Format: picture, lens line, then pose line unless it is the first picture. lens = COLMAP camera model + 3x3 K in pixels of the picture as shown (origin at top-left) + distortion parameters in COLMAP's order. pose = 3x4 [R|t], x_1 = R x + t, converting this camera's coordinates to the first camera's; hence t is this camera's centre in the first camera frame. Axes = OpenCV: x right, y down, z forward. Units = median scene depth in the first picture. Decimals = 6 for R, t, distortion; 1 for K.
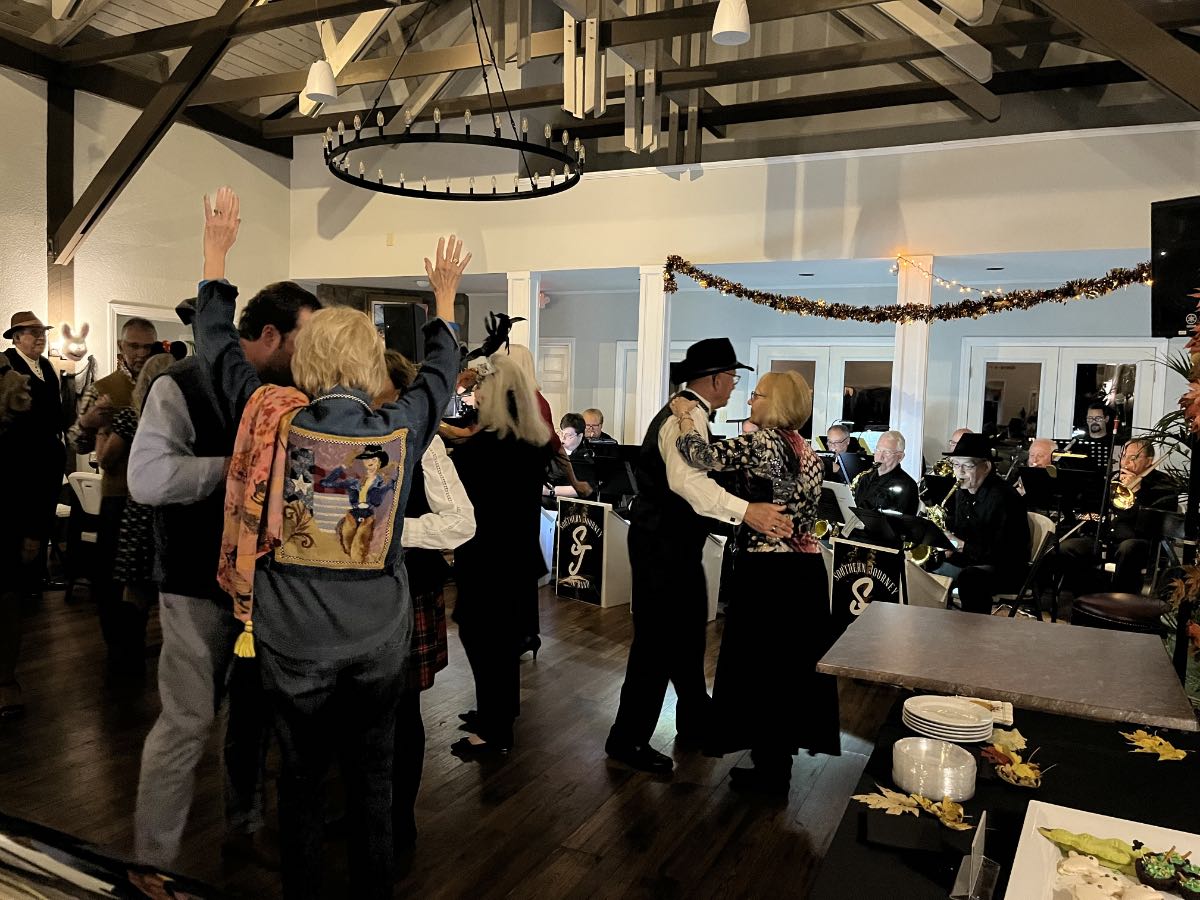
lens RADIAL K [[915.2, 0, 602.8], [0, 915.2, 440.0], [0, 0, 1]] dist [0.041516, -0.025311]
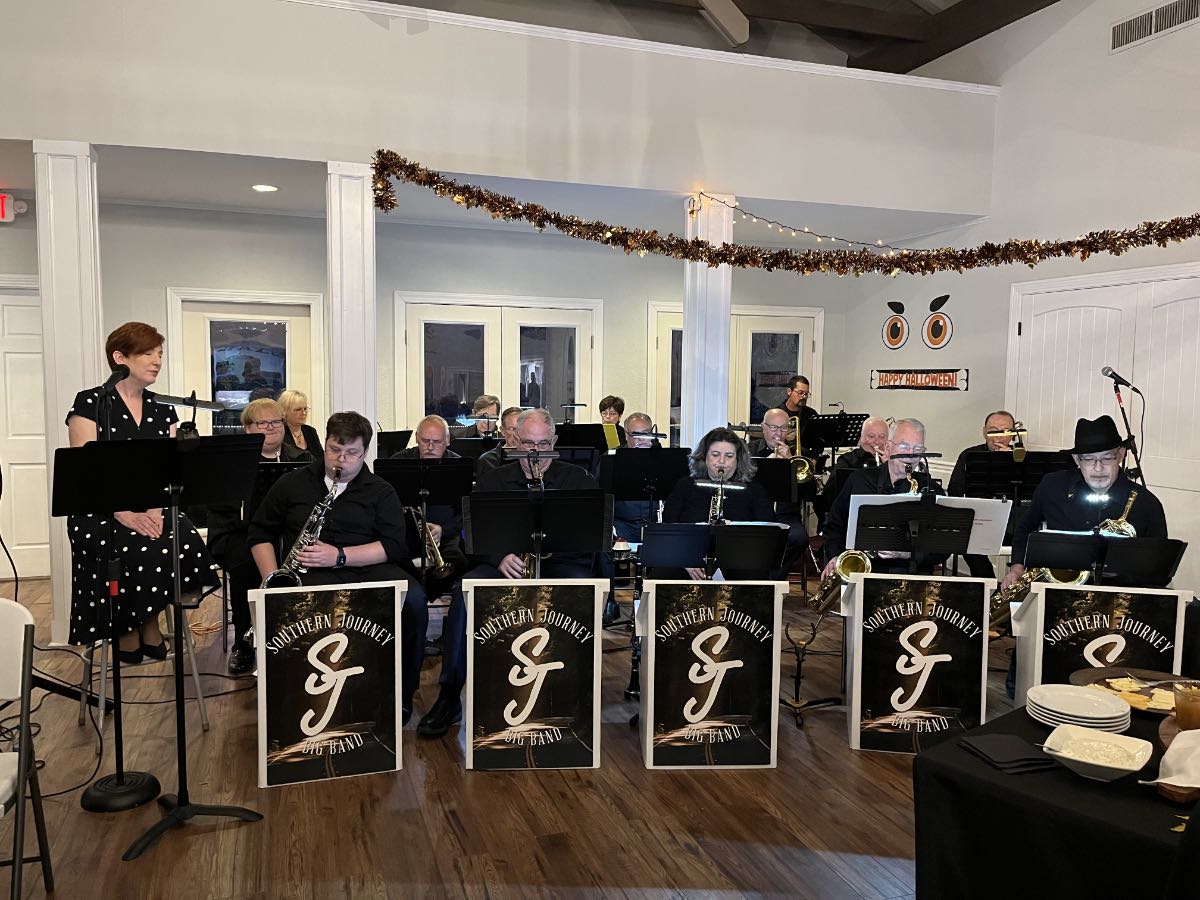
lens RADIAL K [[915.2, 0, 598.8], [0, 915.2, 454.2], [0, 0, 1]] dist [0.041516, -0.025311]
pose [[0.713377, -0.084245, 0.695698, -0.352850], [0.049583, 0.996328, 0.069807, -0.041477], [-0.699024, -0.015304, 0.714935, 0.579897]]
